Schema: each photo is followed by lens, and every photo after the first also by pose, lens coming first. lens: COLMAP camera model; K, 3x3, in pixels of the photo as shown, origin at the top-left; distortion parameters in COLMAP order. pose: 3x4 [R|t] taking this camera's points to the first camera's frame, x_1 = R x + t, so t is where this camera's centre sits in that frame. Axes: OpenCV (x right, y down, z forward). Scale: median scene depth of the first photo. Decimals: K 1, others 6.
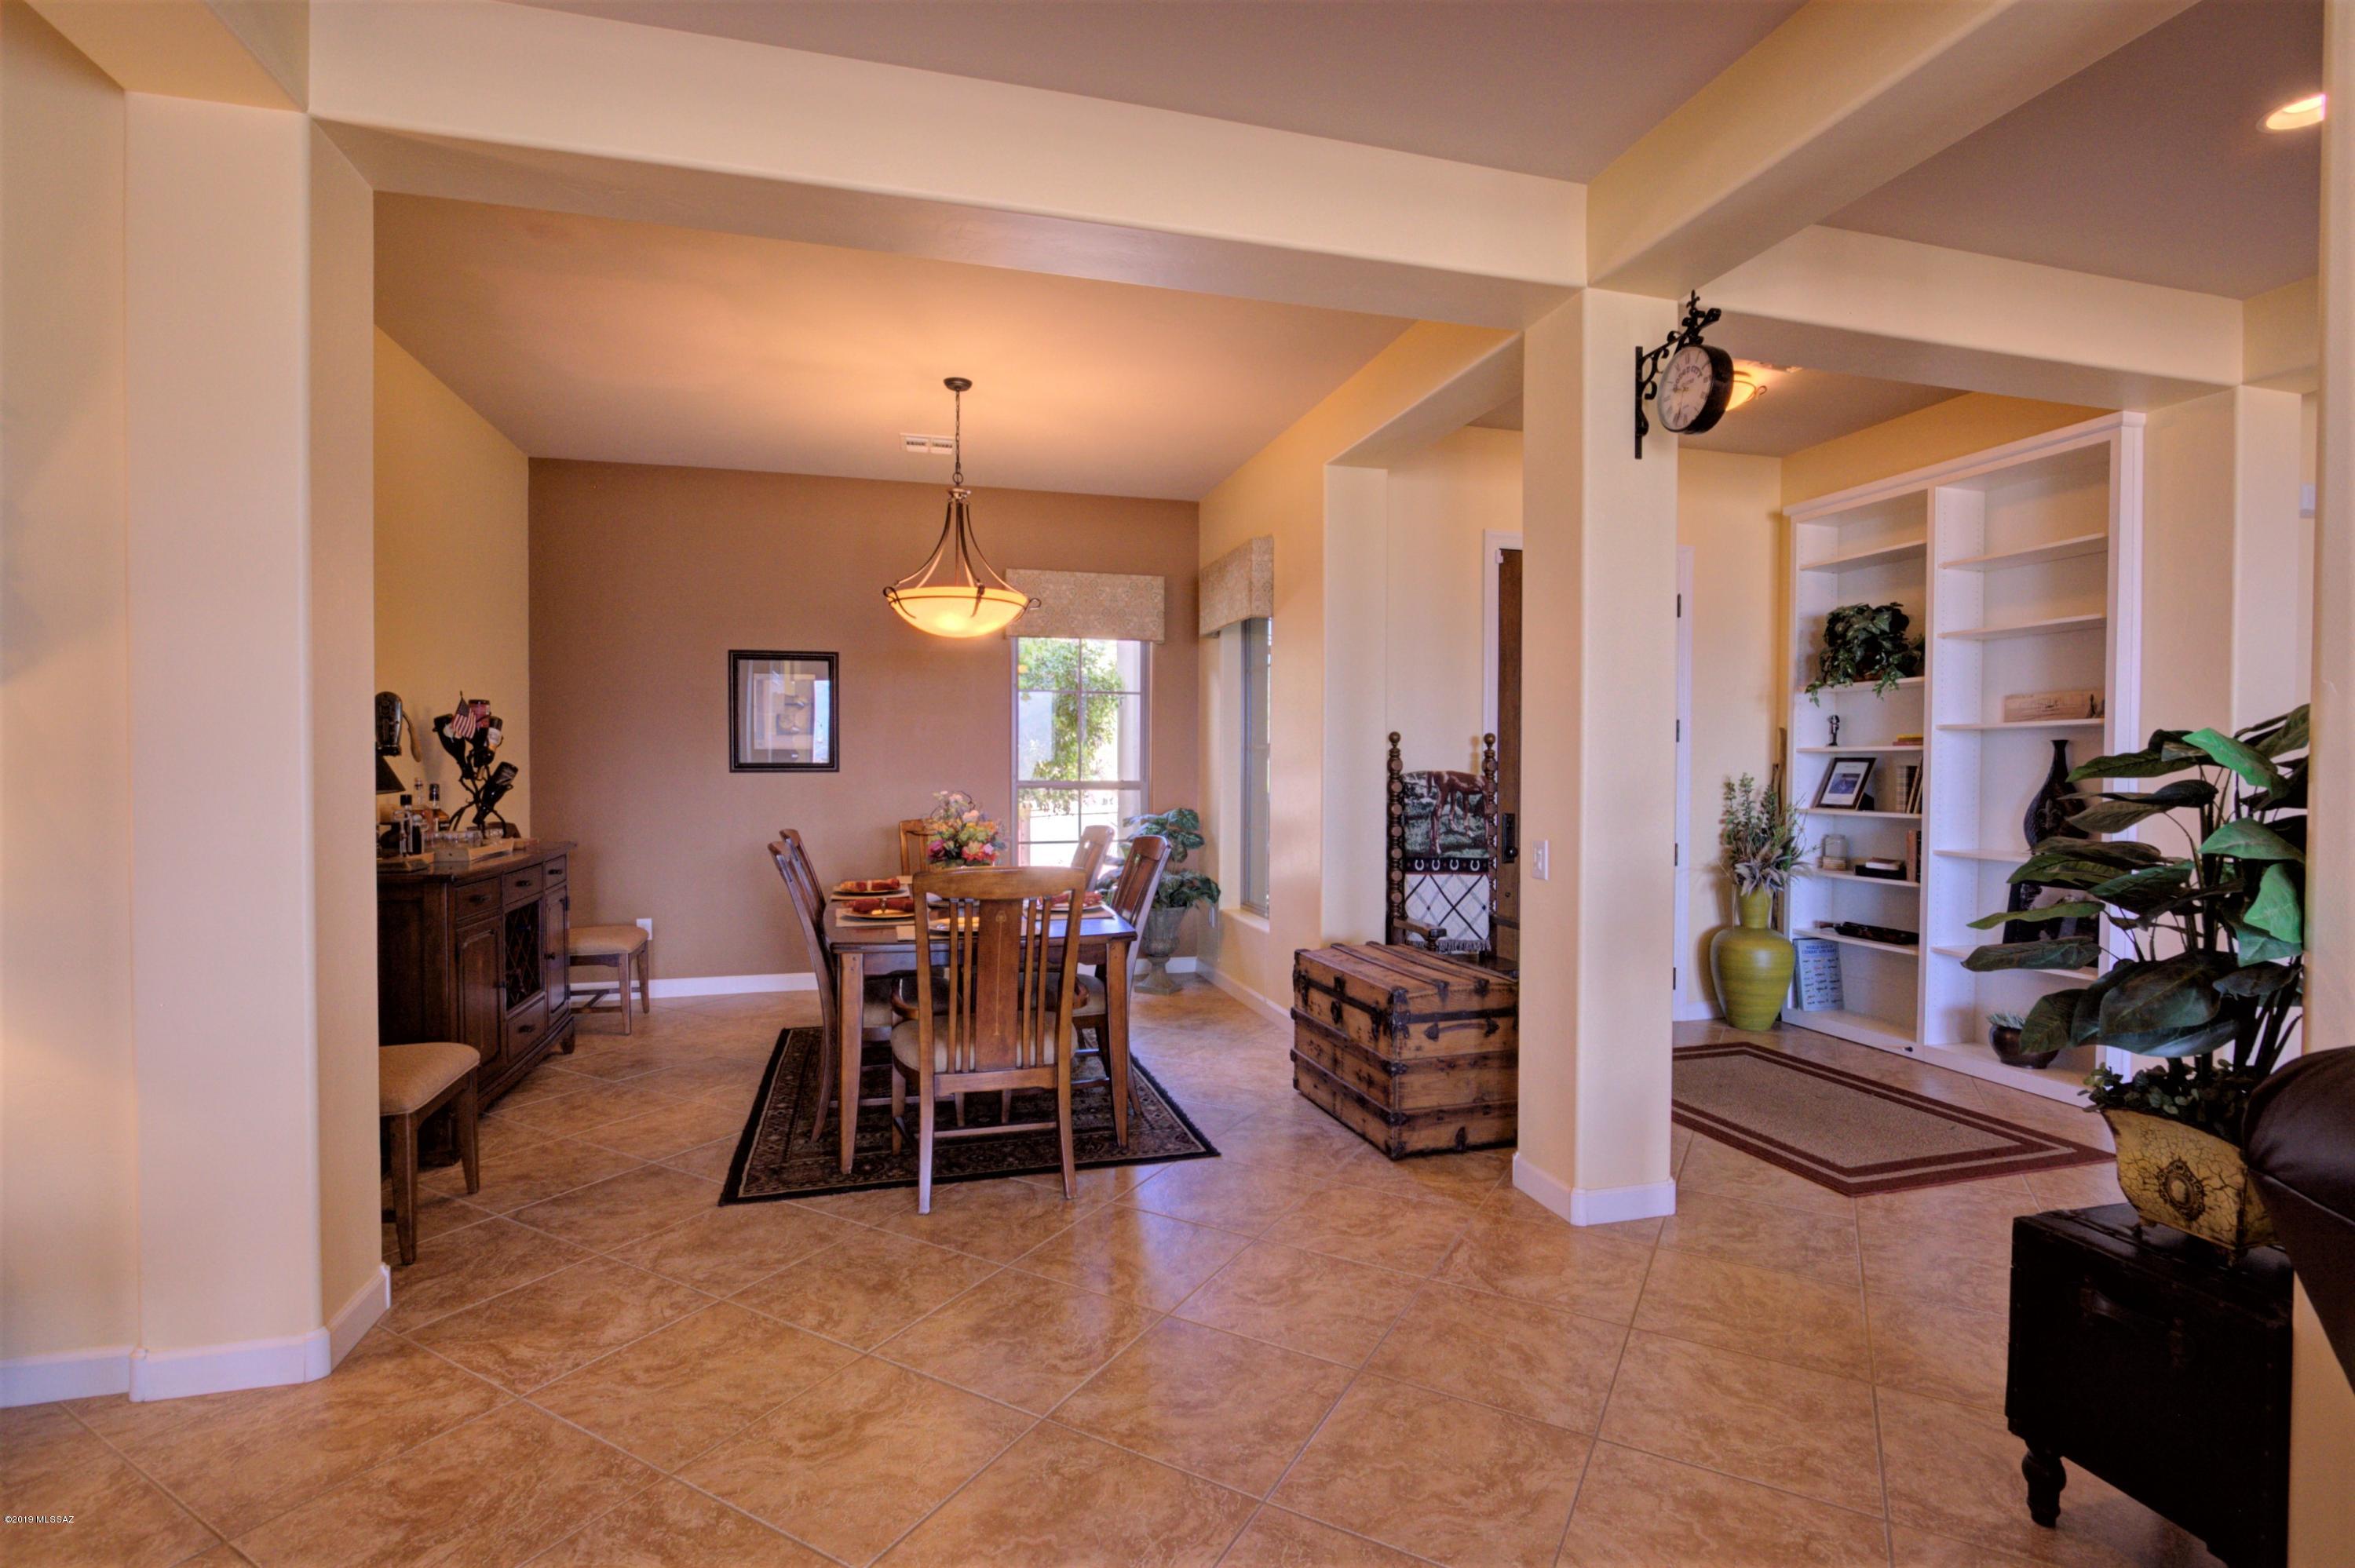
lens RADIAL K [[1091.0, 0, 1180.9], [0, 1091.0, 790.4], [0, 0, 1]] dist [-0.017478, 0.003613]
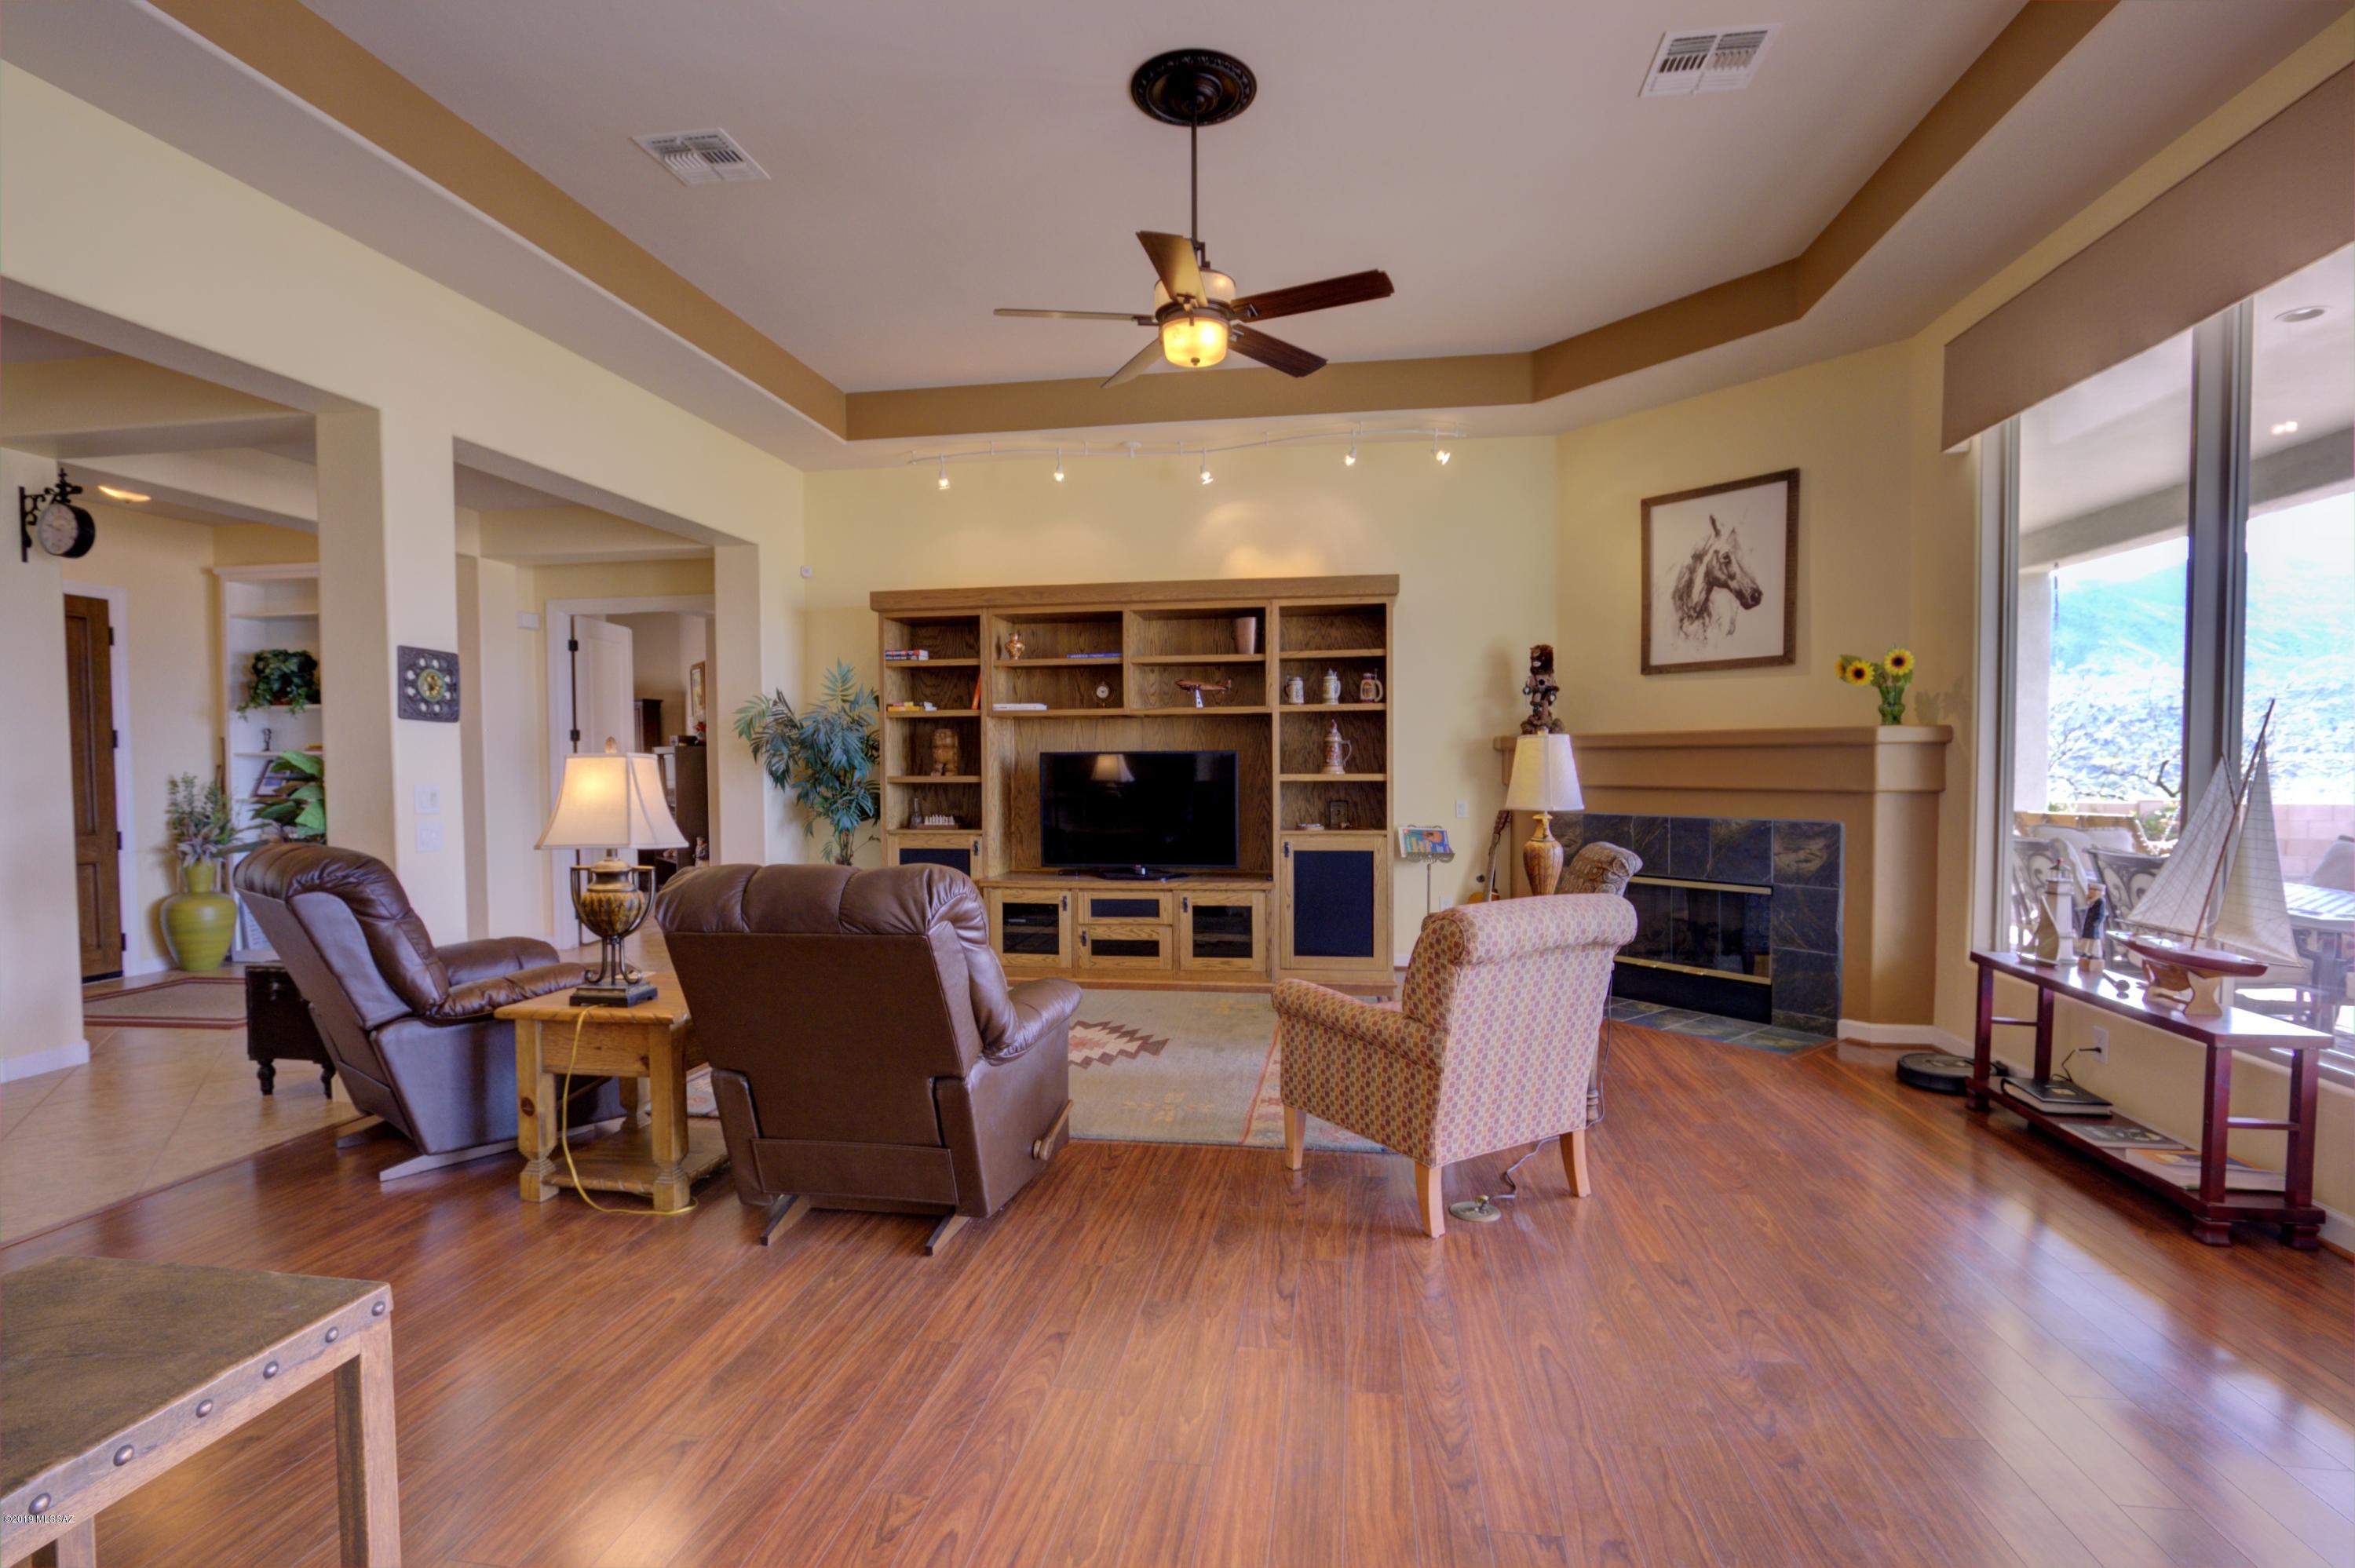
lens RADIAL K [[1091.0, 0, 1184.2], [0, 1091.0, 796.3], [0, 0, 1]] dist [-0.017478, 0.003613]
pose [[0.405312, -0.037128, 0.913424, -0.178248], [0.031227, 0.999154, 0.026757, 0.016182], [-0.913645, 0.017678, 0.406129, -0.638318]]
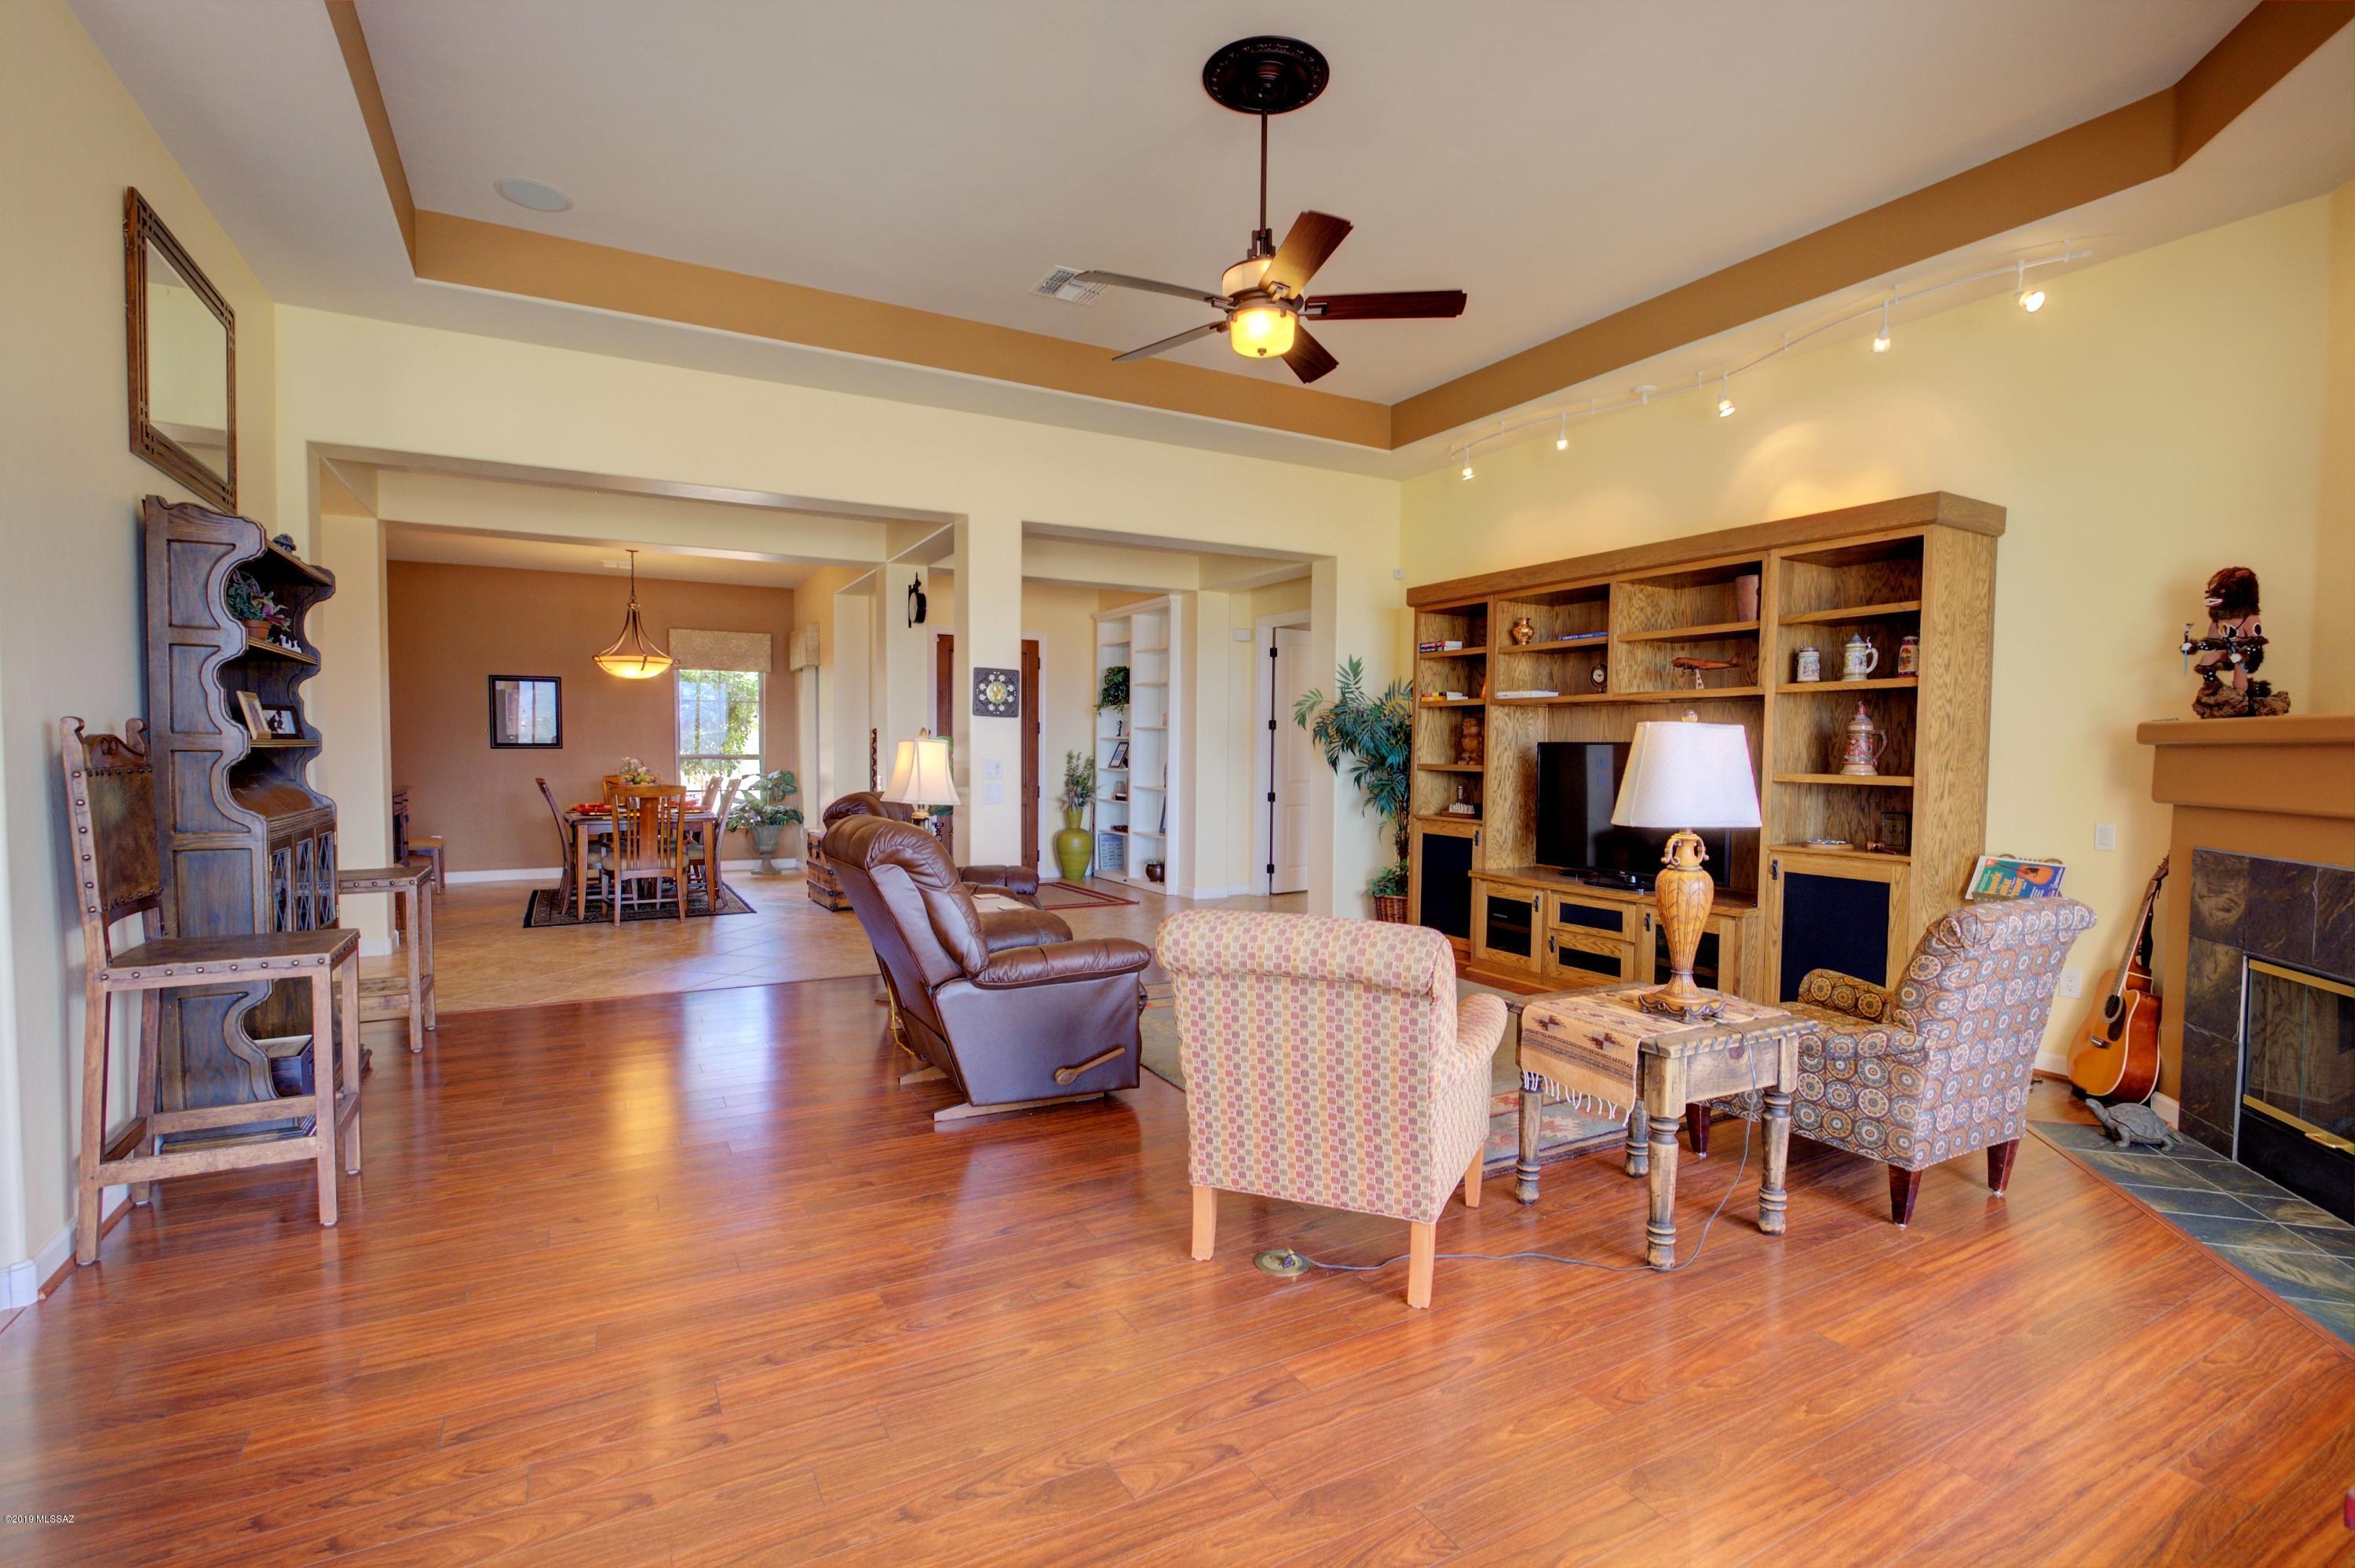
lens RADIAL K [[1091.0, 0, 1185.6], [0, 1091.0, 792.7], [0, 0, 1]] dist [-0.017478, 0.003613]
pose [[0.970767, -0.006456, 0.239935, 0.264226], [0.001849, 0.999810, 0.019419, 0.025880], [-0.240015, -0.018408, 0.970595, -1.046963]]
